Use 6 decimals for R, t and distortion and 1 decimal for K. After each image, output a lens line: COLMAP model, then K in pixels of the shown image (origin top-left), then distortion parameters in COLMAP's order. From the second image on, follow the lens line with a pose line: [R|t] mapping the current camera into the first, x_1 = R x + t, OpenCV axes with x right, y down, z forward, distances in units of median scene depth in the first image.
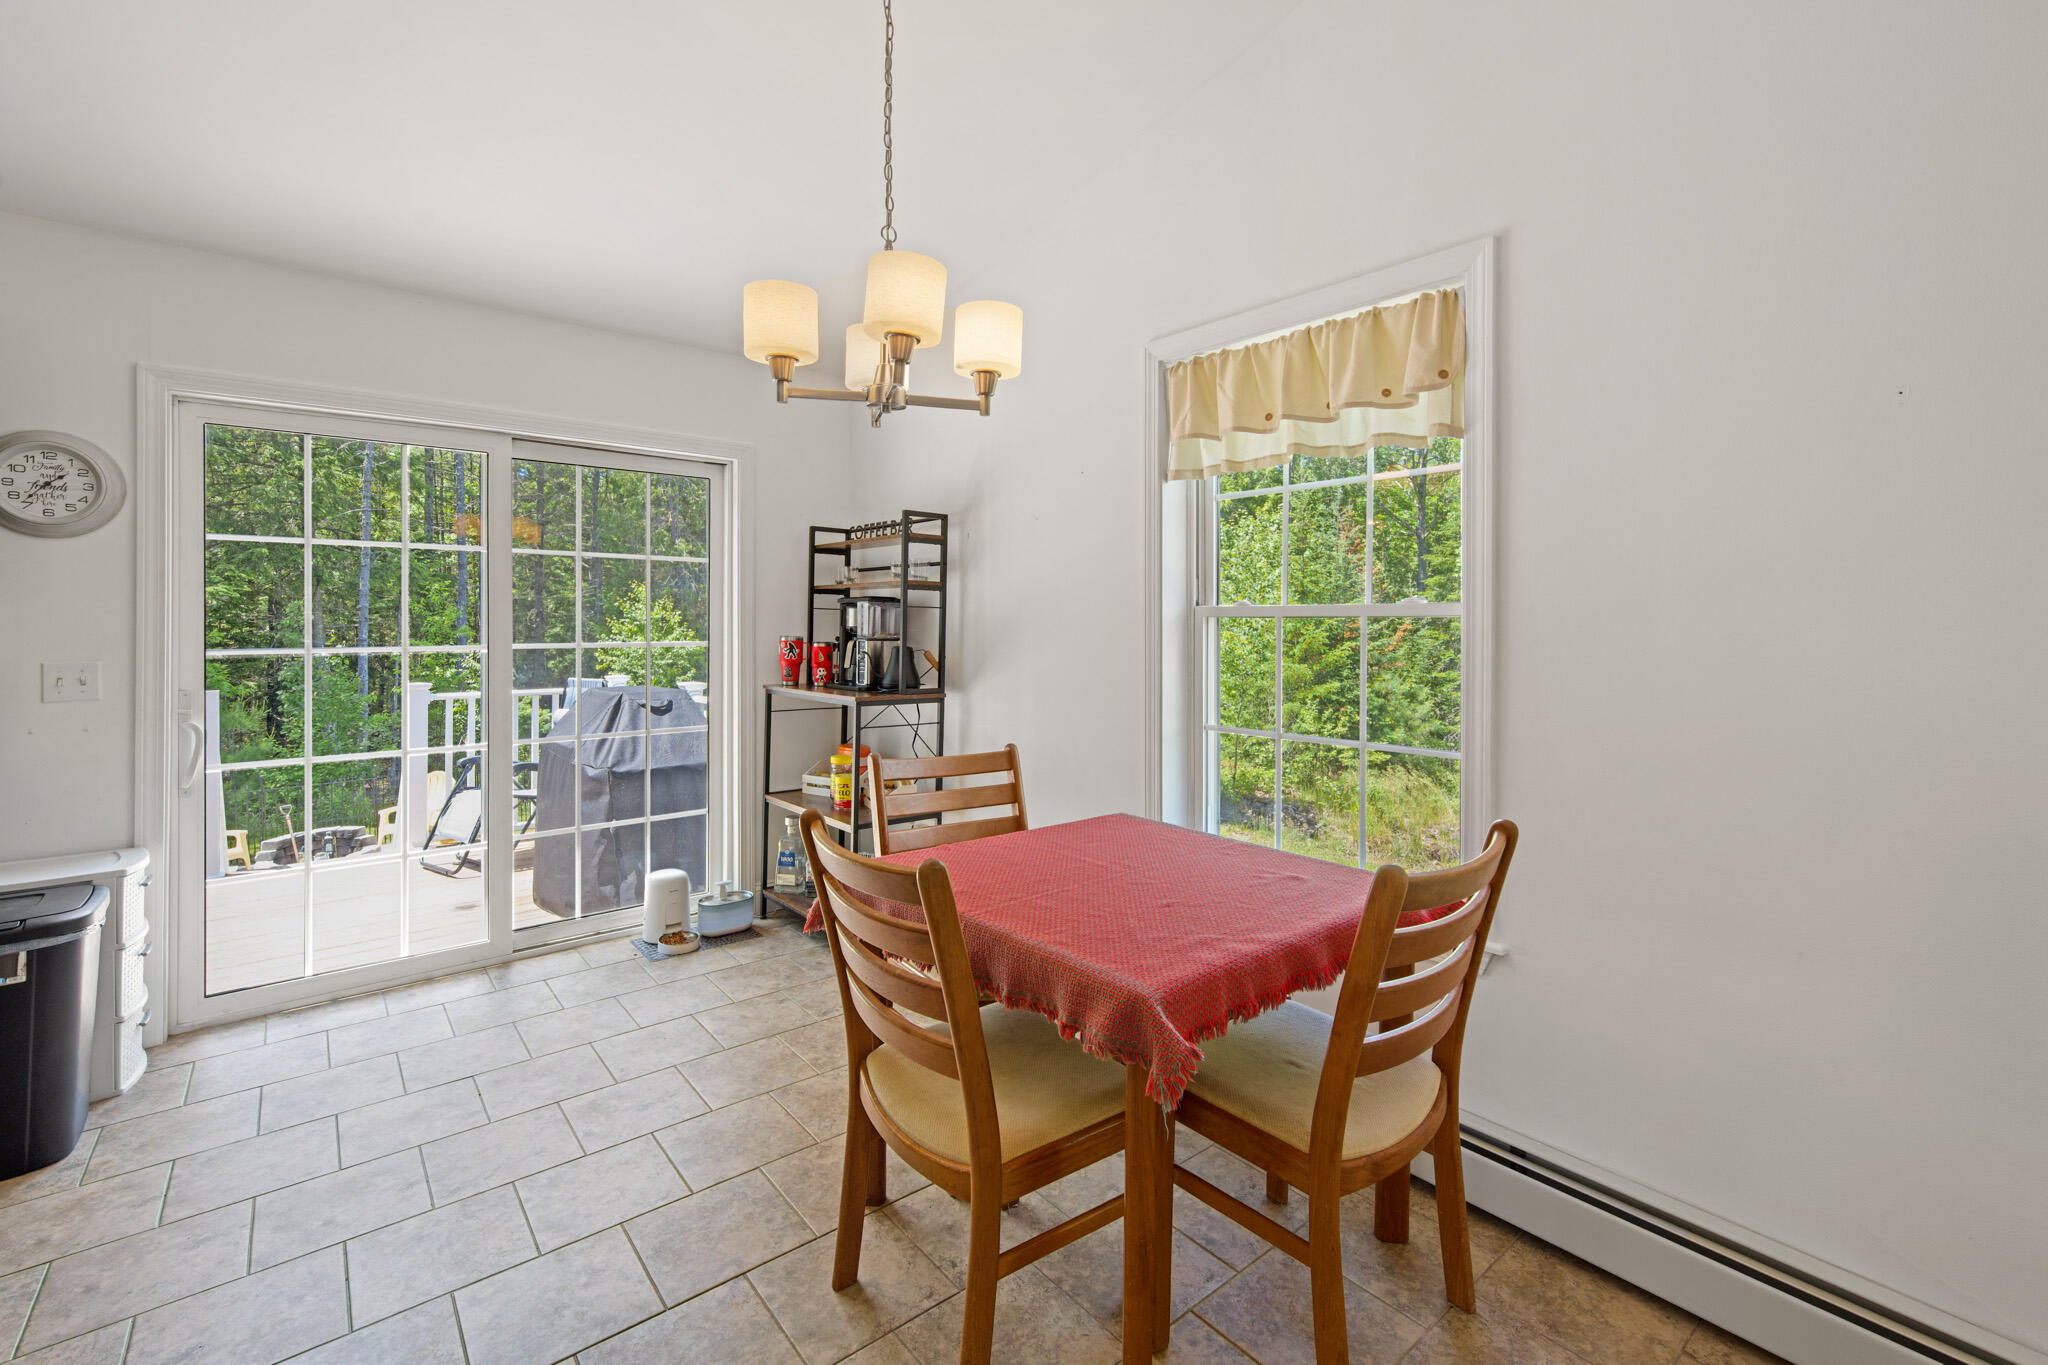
lens RADIAL K [[873.4, 0, 1022.0], [0, 873.4, 609.7], [0, 0, 1]] dist [0.001195, 0.000378]
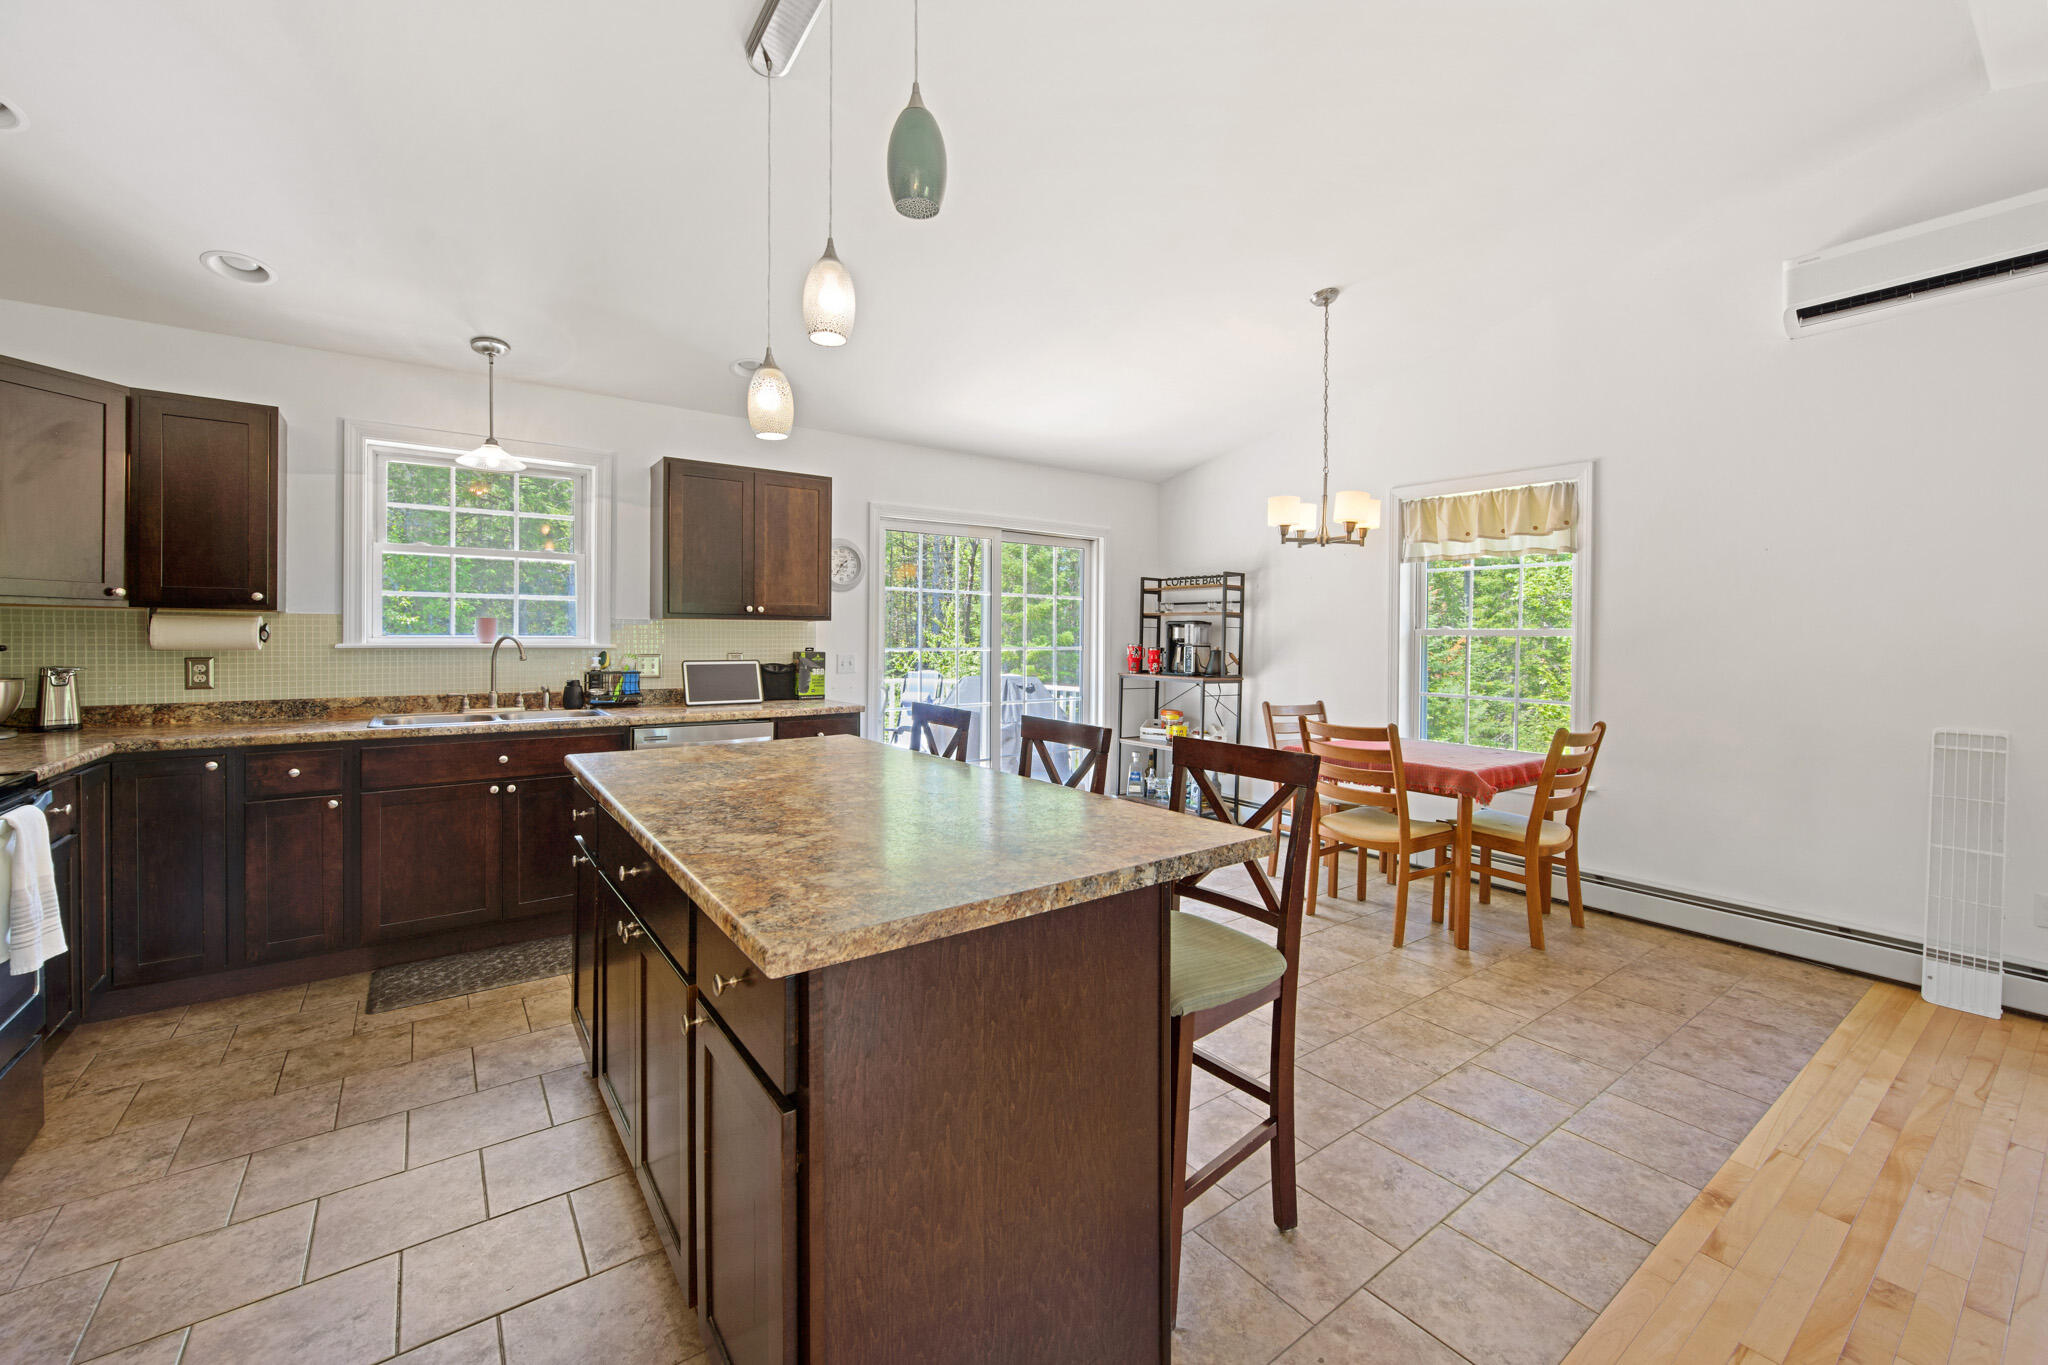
lens RADIAL K [[827.9, 0, 1015.1], [0, 827.9, 626.6], [0, 0, 1]] dist [-0.003656, -0.000116]
pose [[0.998231, 0.007110, -0.059020, -0.550710], [-0.006728, 0.999955, 0.006681, -0.015995], [0.059065, -0.006272, 0.998234, -0.813787]]
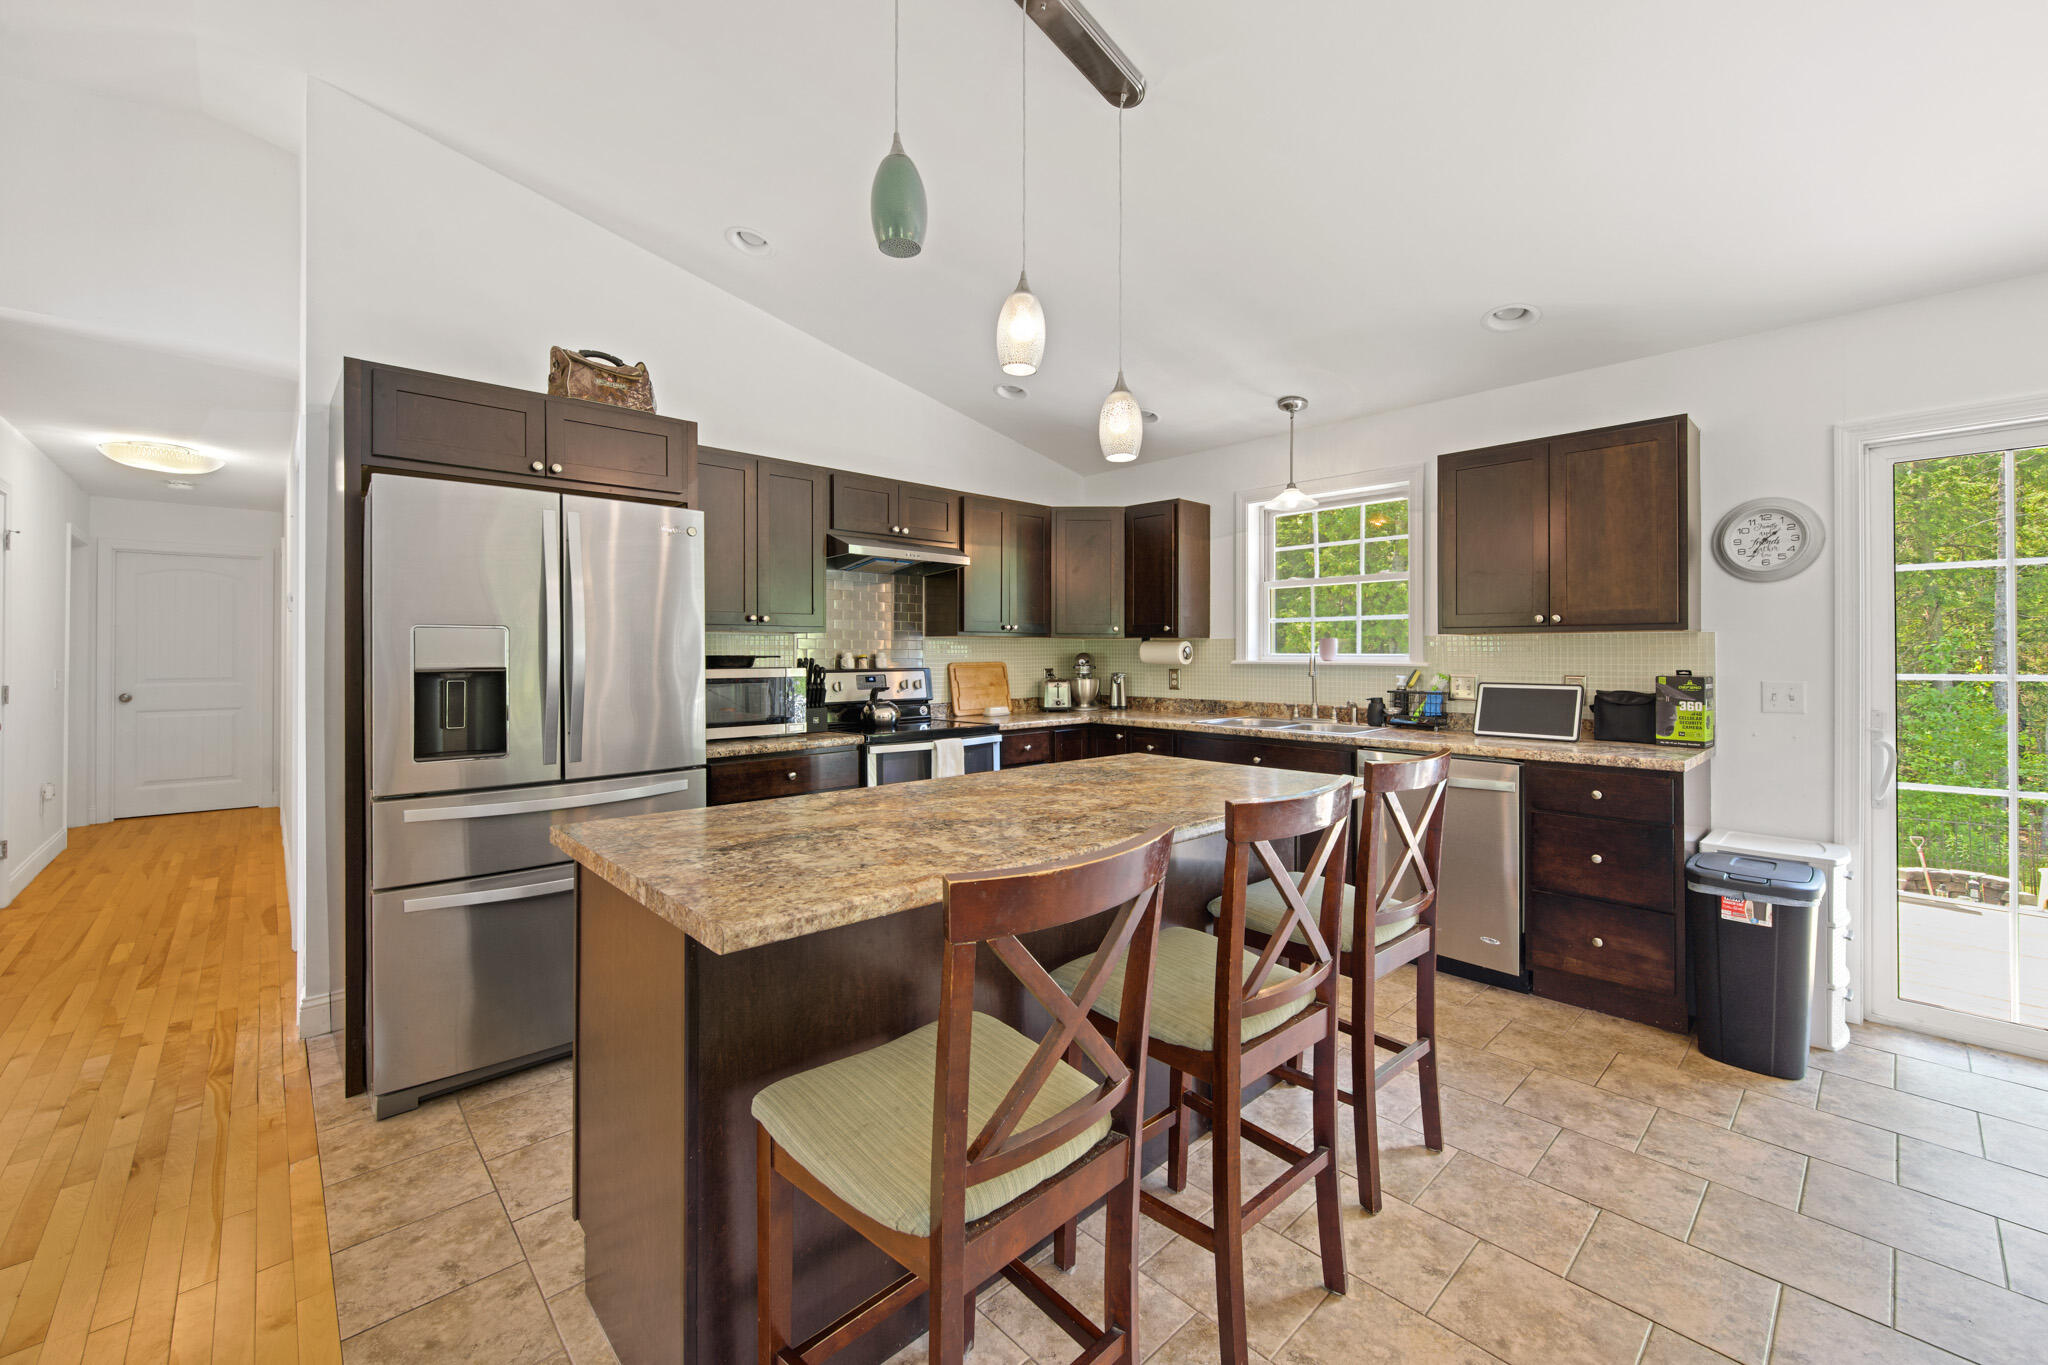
lens RADIAL K [[815.2, 0, 1028.5], [0, 815.2, 646.3], [0, 0, 1]] dist [-0.000703, 0.000102]
pose [[0.061007, -0.006149, -0.998118, -0.002136], [0.018434, 0.999817, -0.005032, -0.003080], [0.997967, -0.018093, 0.061109, -0.127819]]
